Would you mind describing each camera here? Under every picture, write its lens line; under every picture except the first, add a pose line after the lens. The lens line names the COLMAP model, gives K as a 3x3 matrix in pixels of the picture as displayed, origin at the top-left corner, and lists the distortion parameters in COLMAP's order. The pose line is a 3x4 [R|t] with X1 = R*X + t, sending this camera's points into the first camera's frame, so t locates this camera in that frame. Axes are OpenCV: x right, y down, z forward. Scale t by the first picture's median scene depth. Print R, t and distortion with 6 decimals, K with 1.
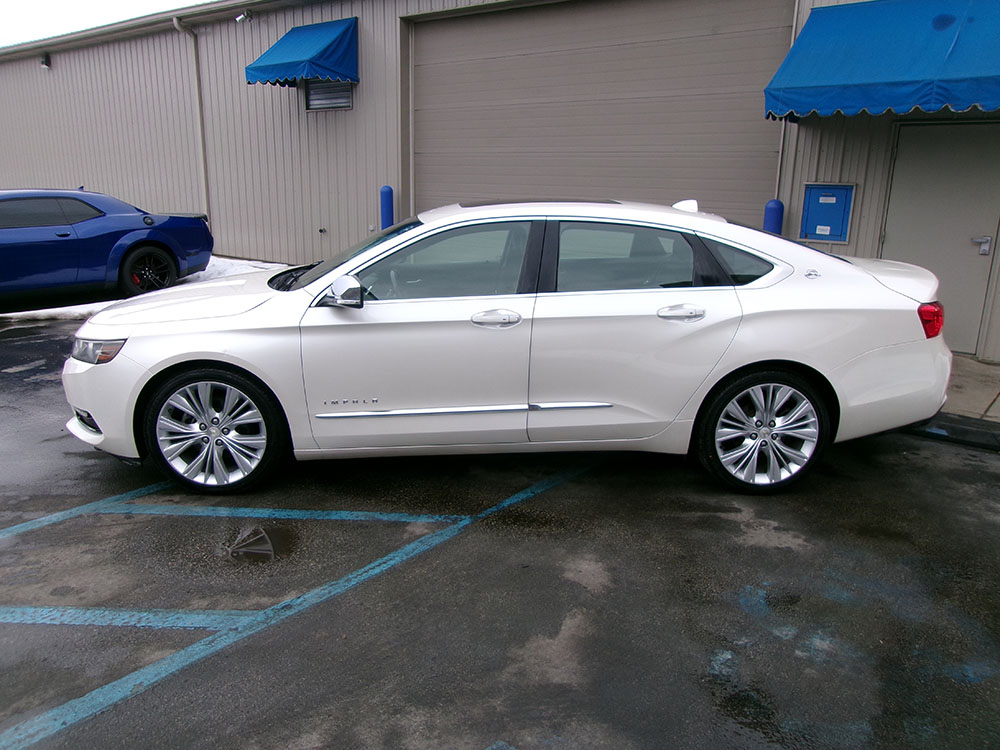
lens RADIAL K [[767.4, 0, 498.1], [0, 767.4, 379.0], [0, 0, 1]] dist [-0.032574, 0.049585]
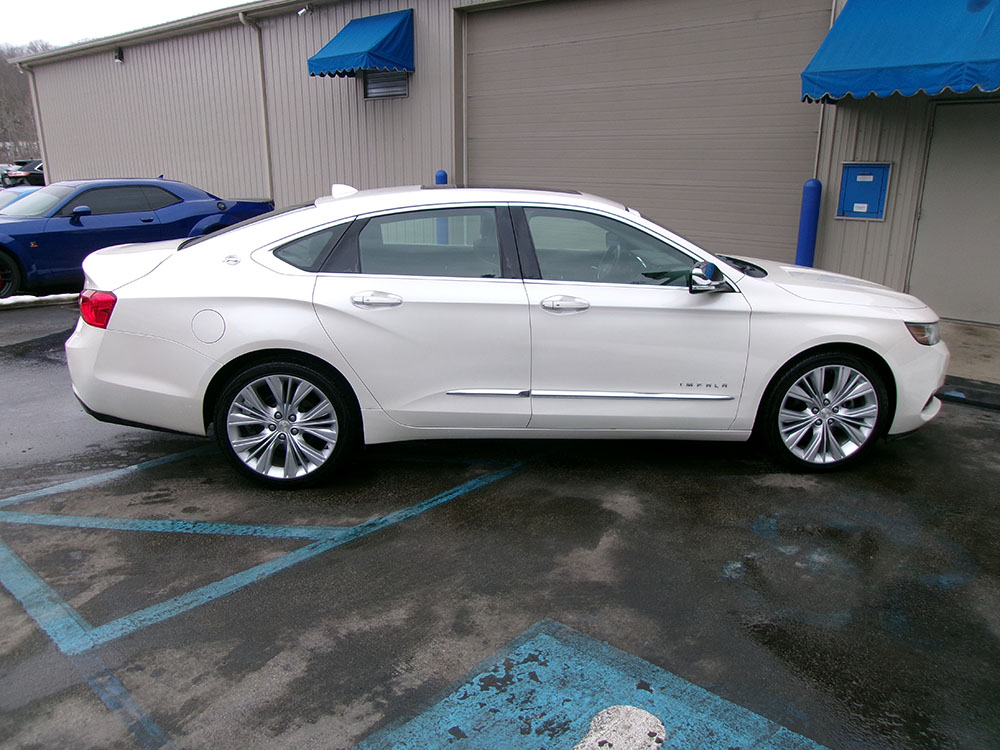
lens RADIAL K [[767.4, 0, 498.1], [0, 767.4, 379.0], [0, 0, 1]] dist [-0.032574, 0.049585]
pose [[0.997993, 0.002352, -0.063277, 0.000074], [-0.000879, 0.999728, 0.023292, 0.017904], [0.063314, -0.023190, 0.997724, -0.090308]]
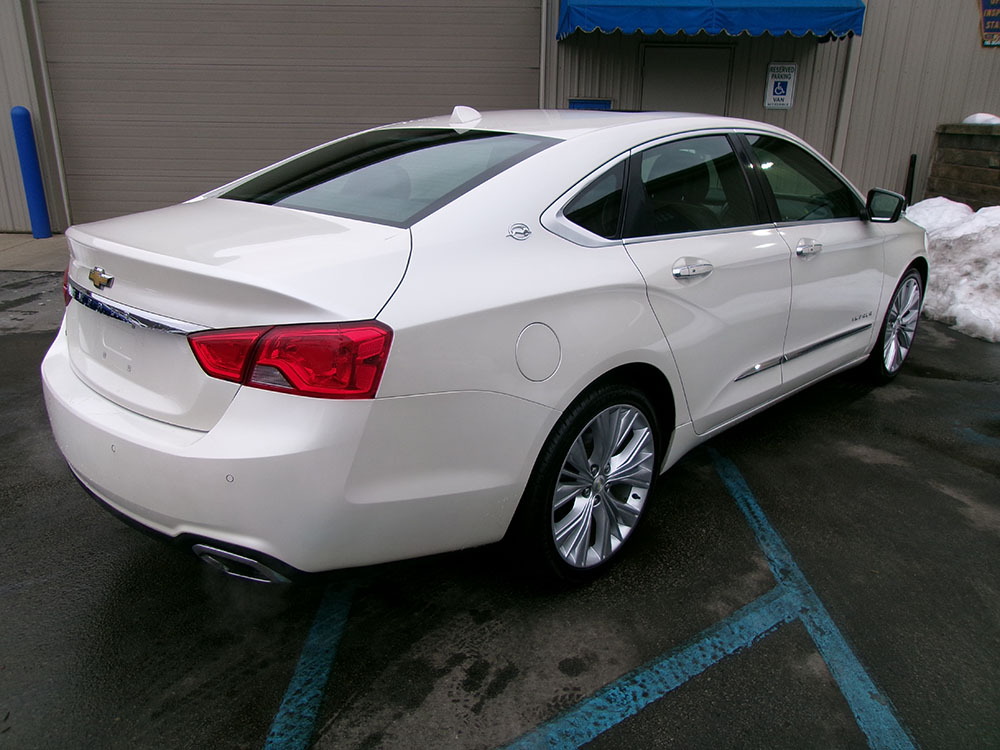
lens RADIAL K [[767.4, 0, 498.1], [0, 767.4, 379.0], [0, 0, 1]] dist [-0.032574, 0.049585]
pose [[0.791060, -0.210813, 0.574266, -0.467435], [0.157908, 0.977300, 0.141246, -0.046971], [-0.591006, -0.021053, 0.806392, 0.224398]]
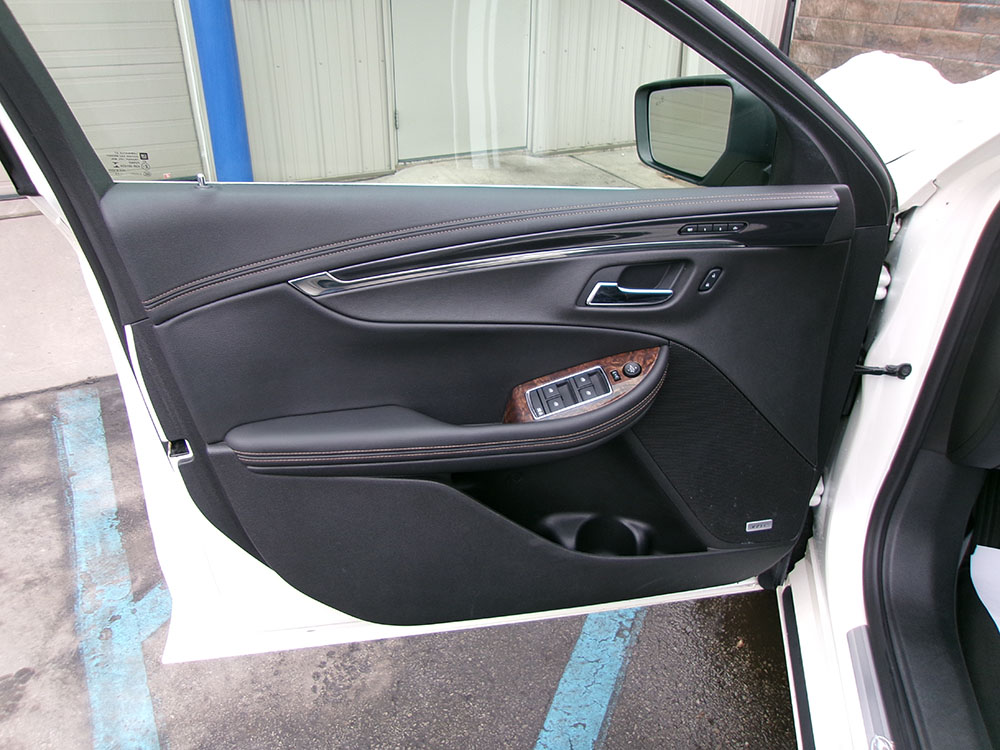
lens RADIAL K [[766.0, 0, 494.9], [0, 766.0, 373.4], [0, 0, 1]] dist [-0.016291, 0.033622]
pose [[0.382112, -0.464358, 0.798975, -0.068045], [0.226016, 0.885287, 0.406428, -0.162387], [-0.896051, 0.025280, 0.443232, 0.811004]]
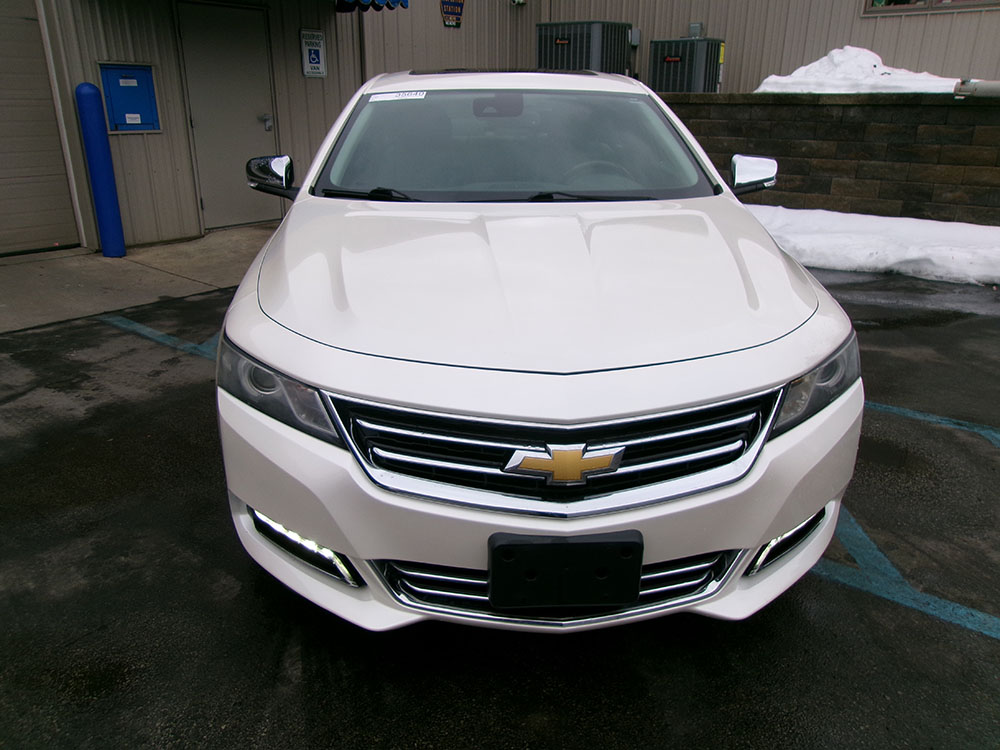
lens RADIAL K [[766.0, 0, 494.9], [0, 766.0, 373.4], [0, 0, 1]] dist [-0.016291, 0.033622]
pose [[-0.000820, -0.358546, 0.933512, -0.619149], [0.248405, 0.904179, 0.347498, -0.163367], [-0.968656, 0.232174, 0.088324, 0.725902]]
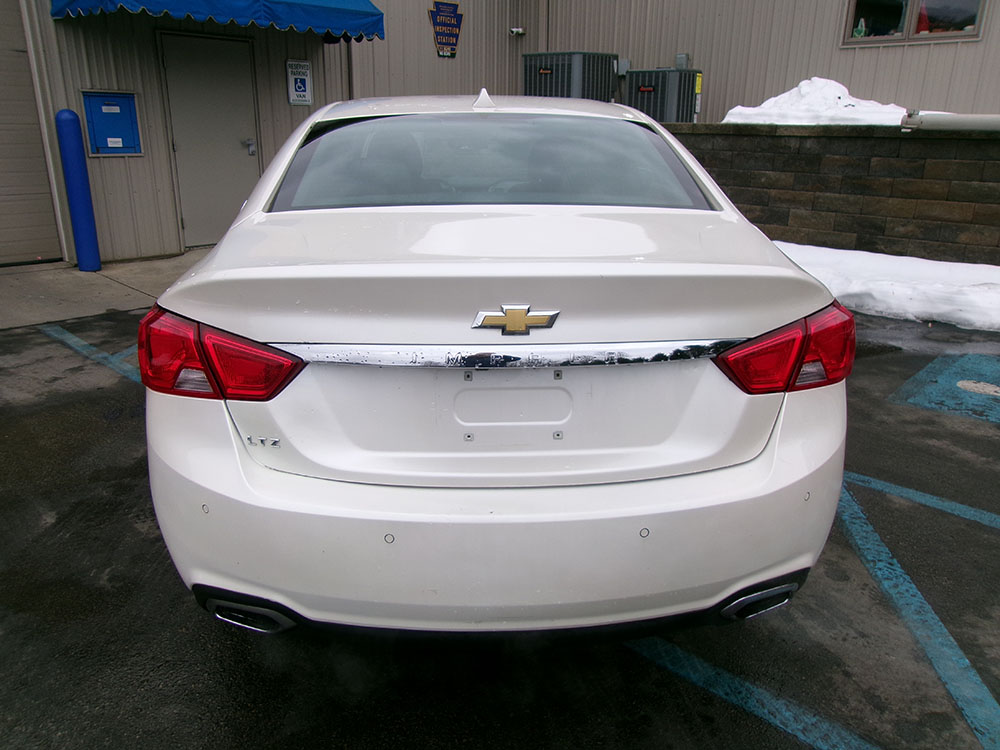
lens RADIAL K [[766.0, 0, 494.9], [0, 766.0, 373.4], [0, 0, 1]] dist [-0.016291, 0.033622]
pose [[0.089341, -0.328060, 0.940423, -0.626670], [0.241604, 0.923136, 0.299078, -0.125351], [-0.966253, 0.200491, 0.161734, 0.562501]]
